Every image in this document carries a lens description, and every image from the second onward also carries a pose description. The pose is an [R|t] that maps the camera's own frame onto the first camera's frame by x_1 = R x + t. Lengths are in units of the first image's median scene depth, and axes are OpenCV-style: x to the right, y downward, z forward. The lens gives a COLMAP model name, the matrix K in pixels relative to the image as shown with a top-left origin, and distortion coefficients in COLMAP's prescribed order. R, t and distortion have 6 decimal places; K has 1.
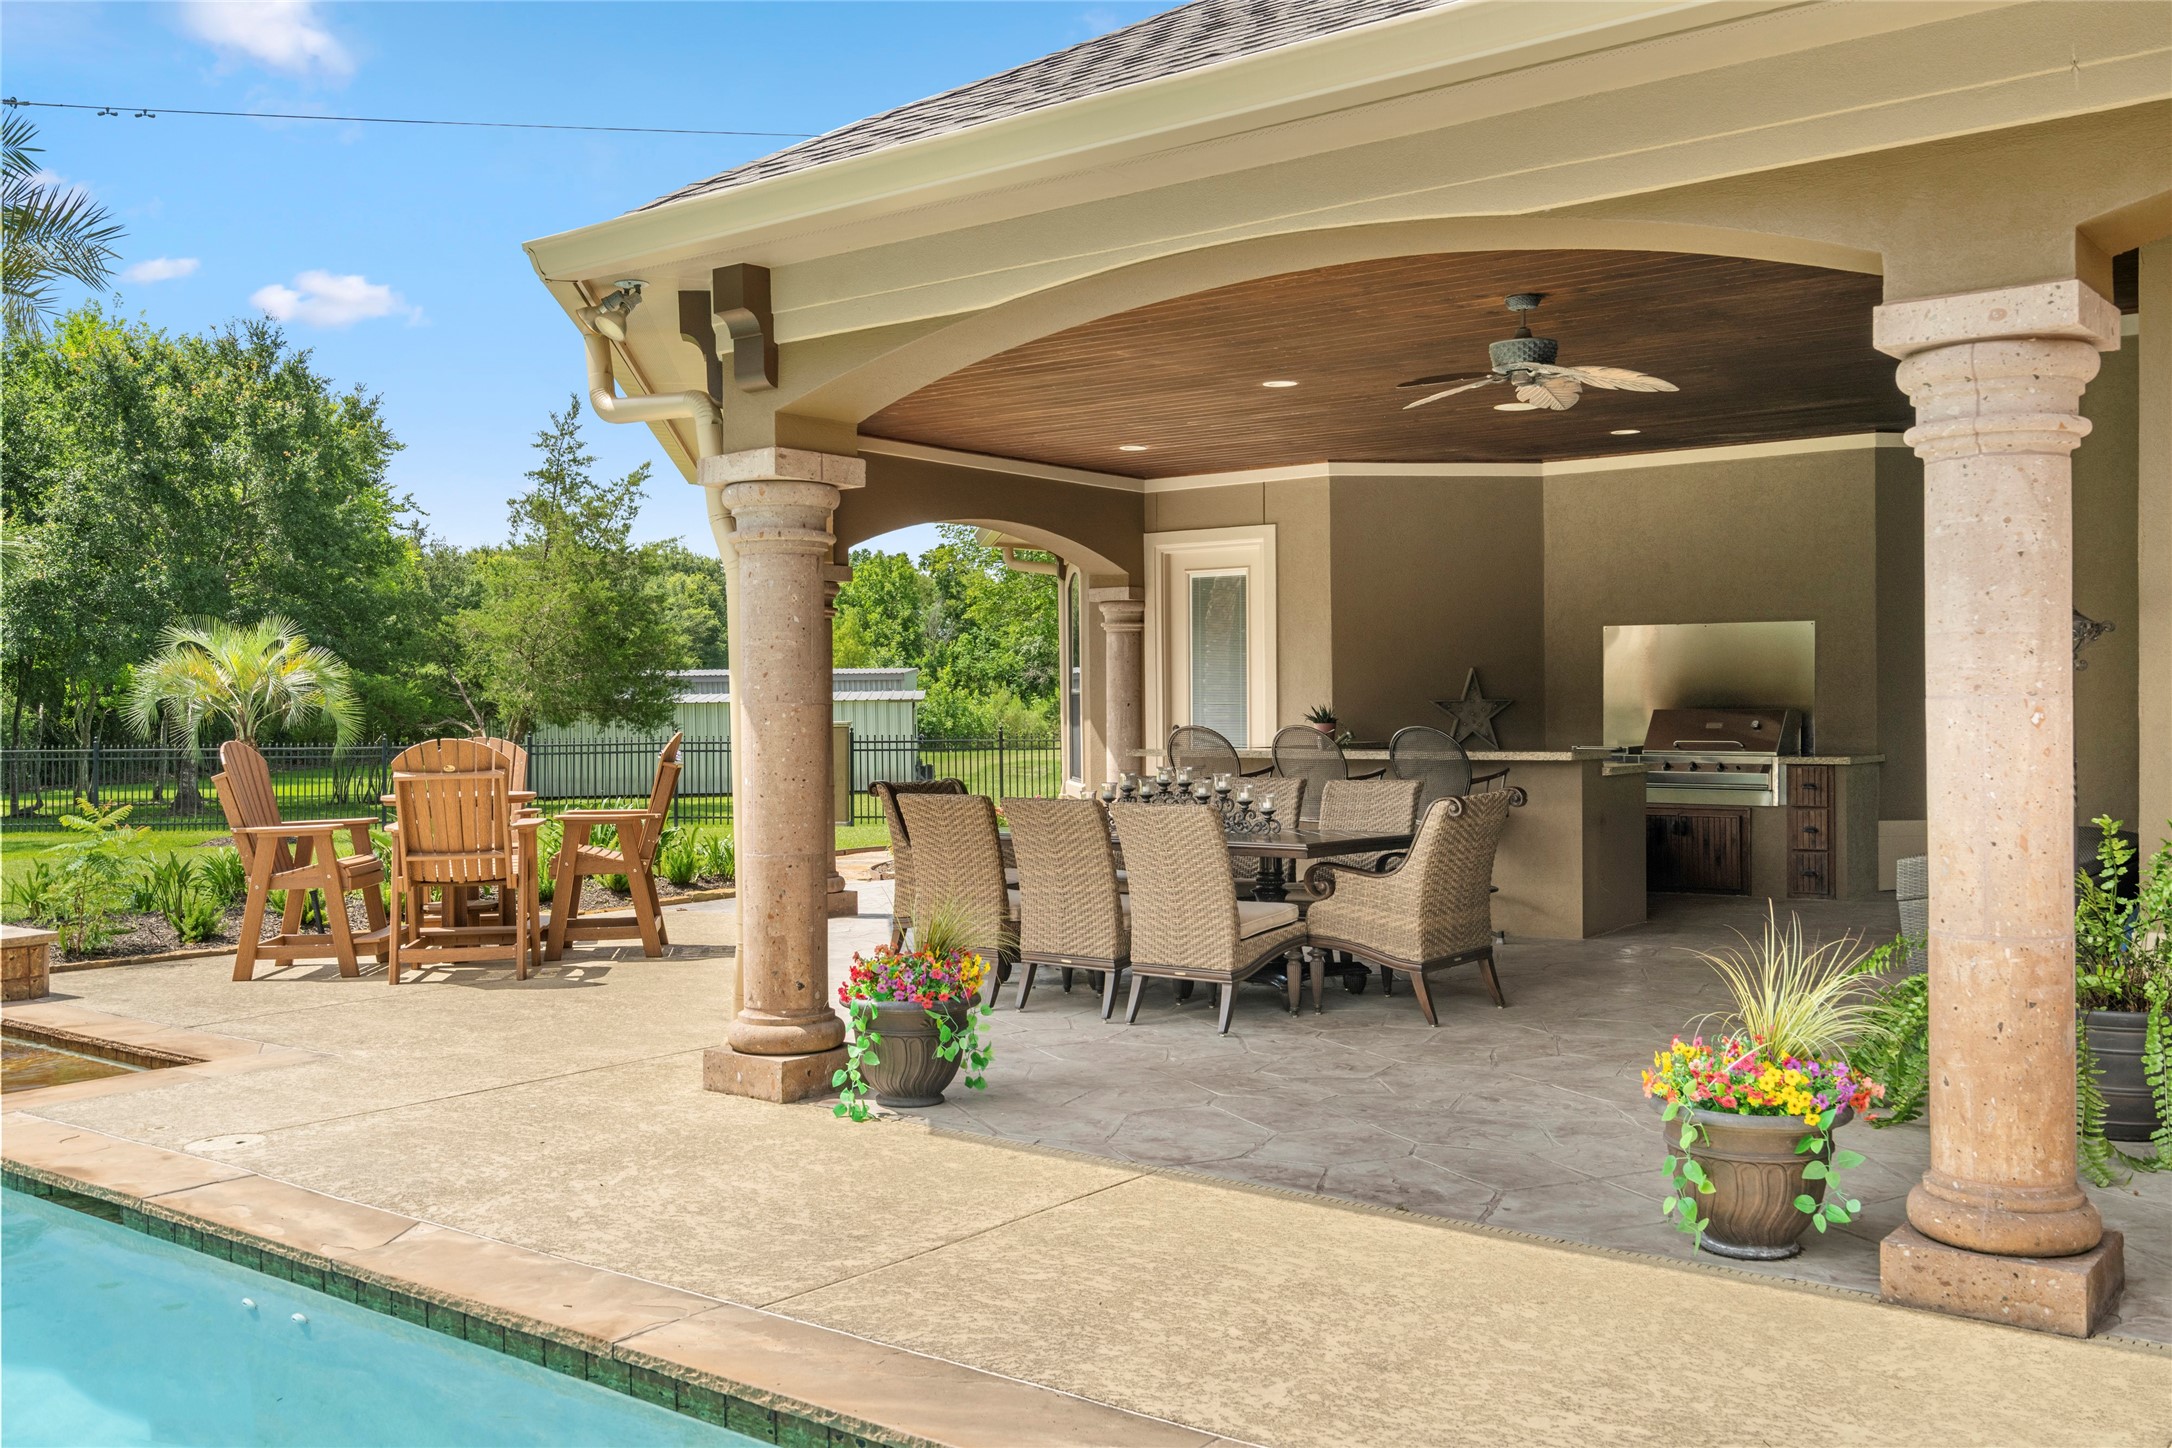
lens RADIAL K [[1933.0, 0, 1085.7], [0, 1933.0, 720.3], [0, 0, 1]] dist [-0.003725, 0.001370]
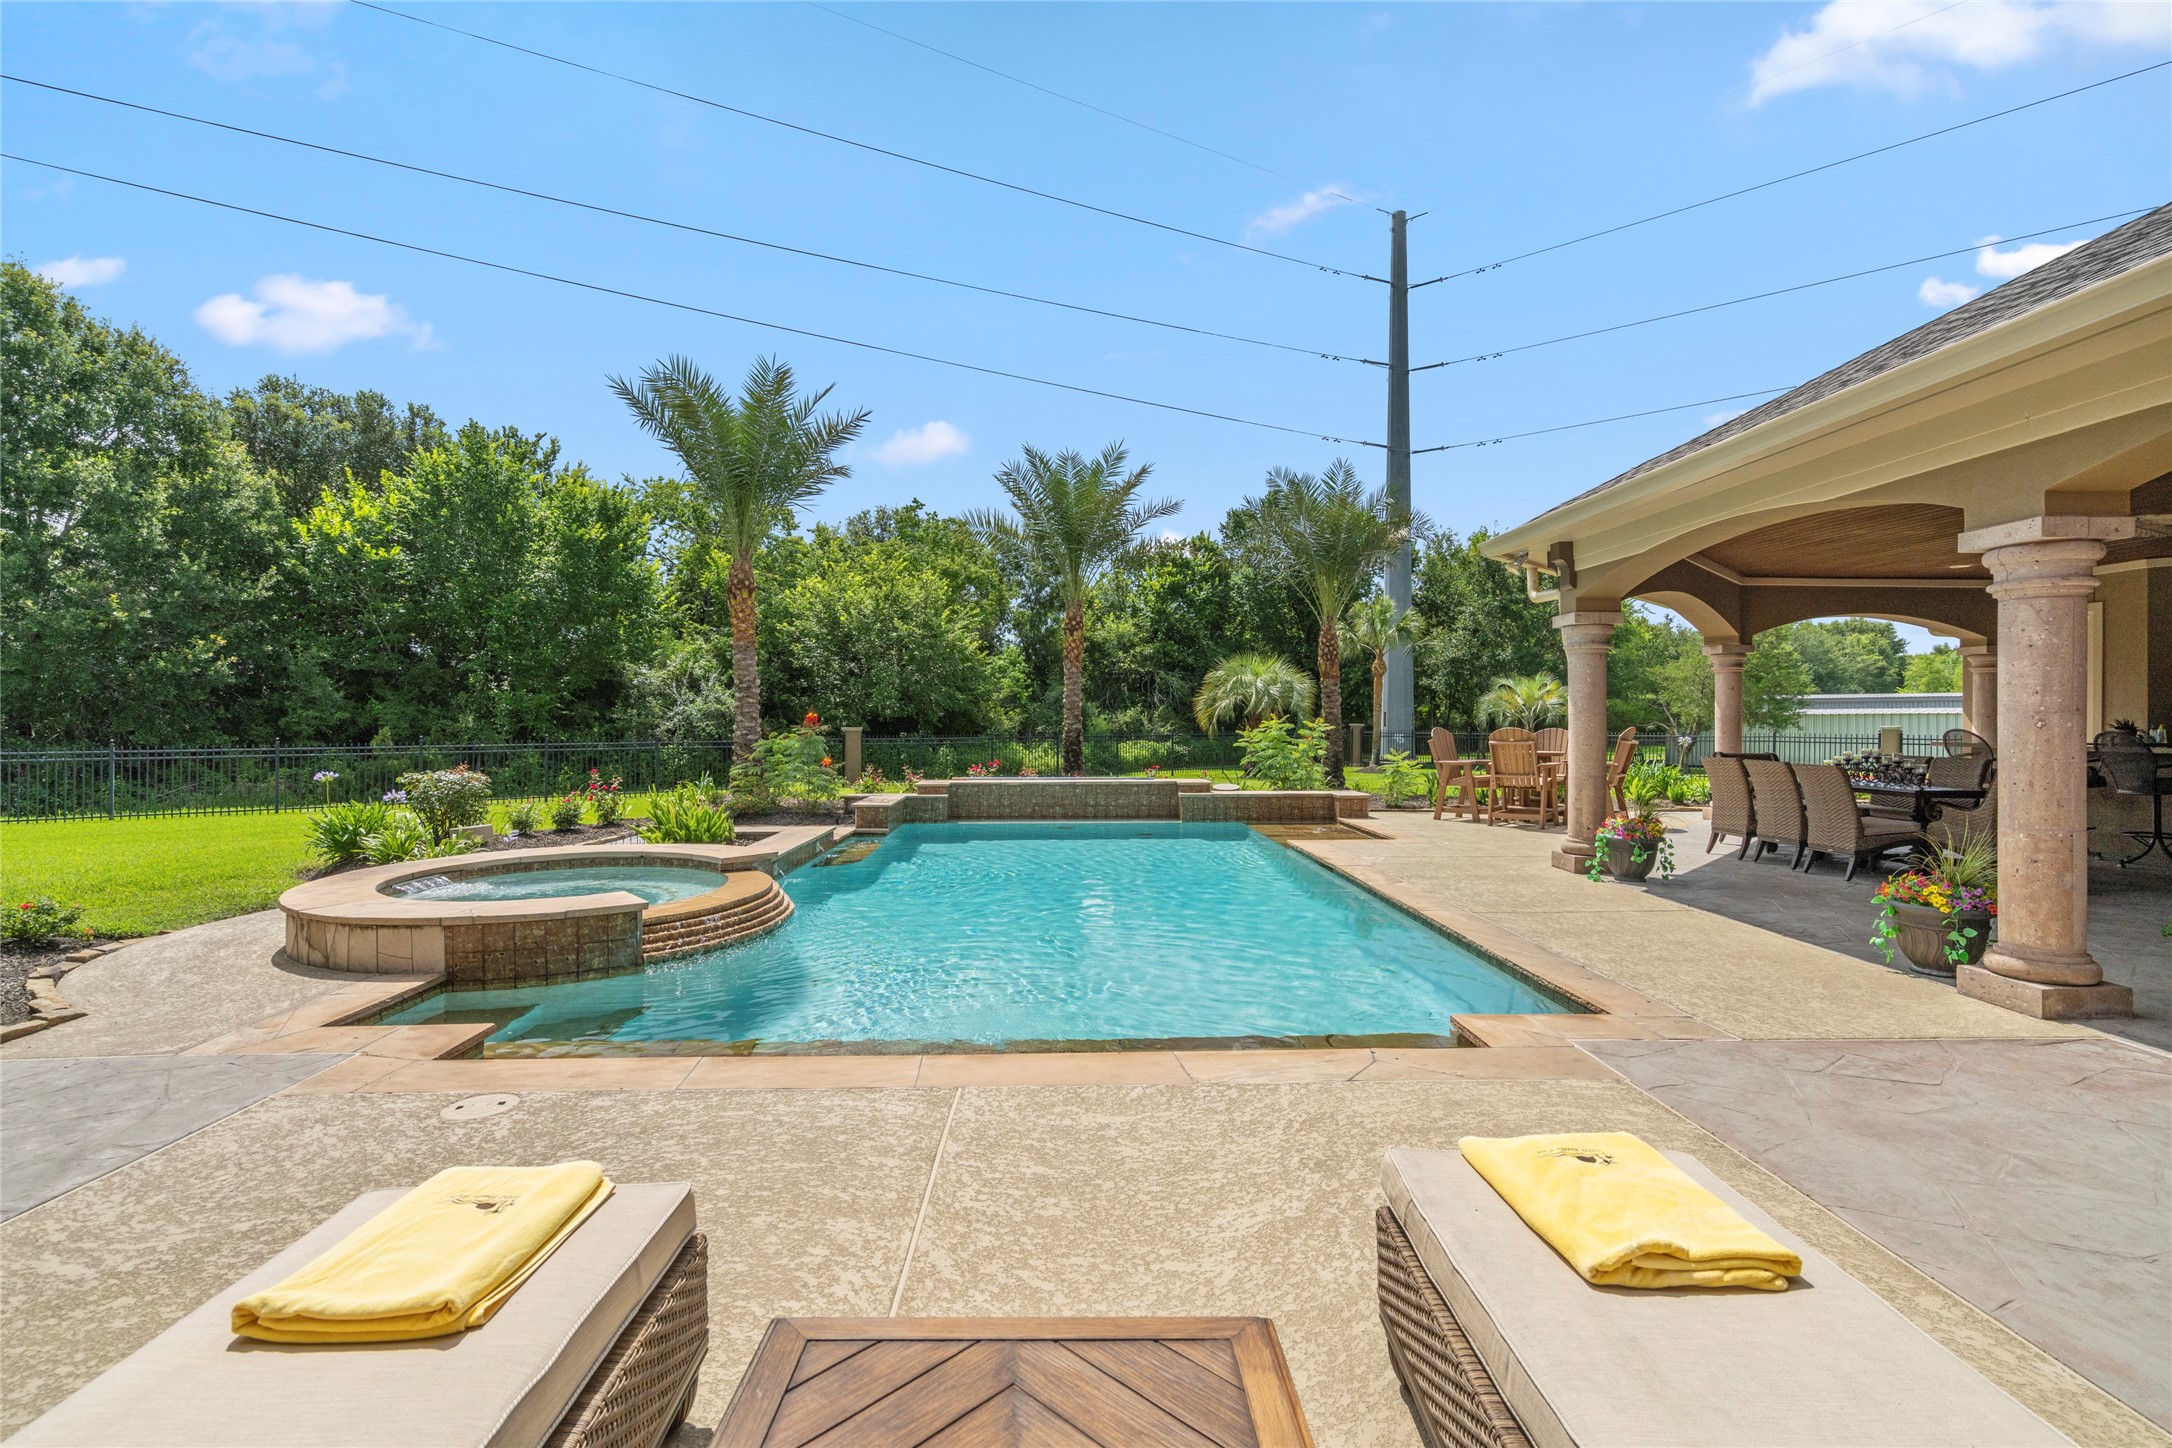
lens RADIAL K [[995.9, 0, 1079.4], [0, 995.9, 723.6], [0, 0, 1]] dist [0.000221, 0.001609]
pose [[0.628412, 0.014074, -0.777753, 0.284812], [-0.012595, 0.999889, 0.007917, 0.001058], [0.777779, 0.004821, 0.628520, -0.203458]]
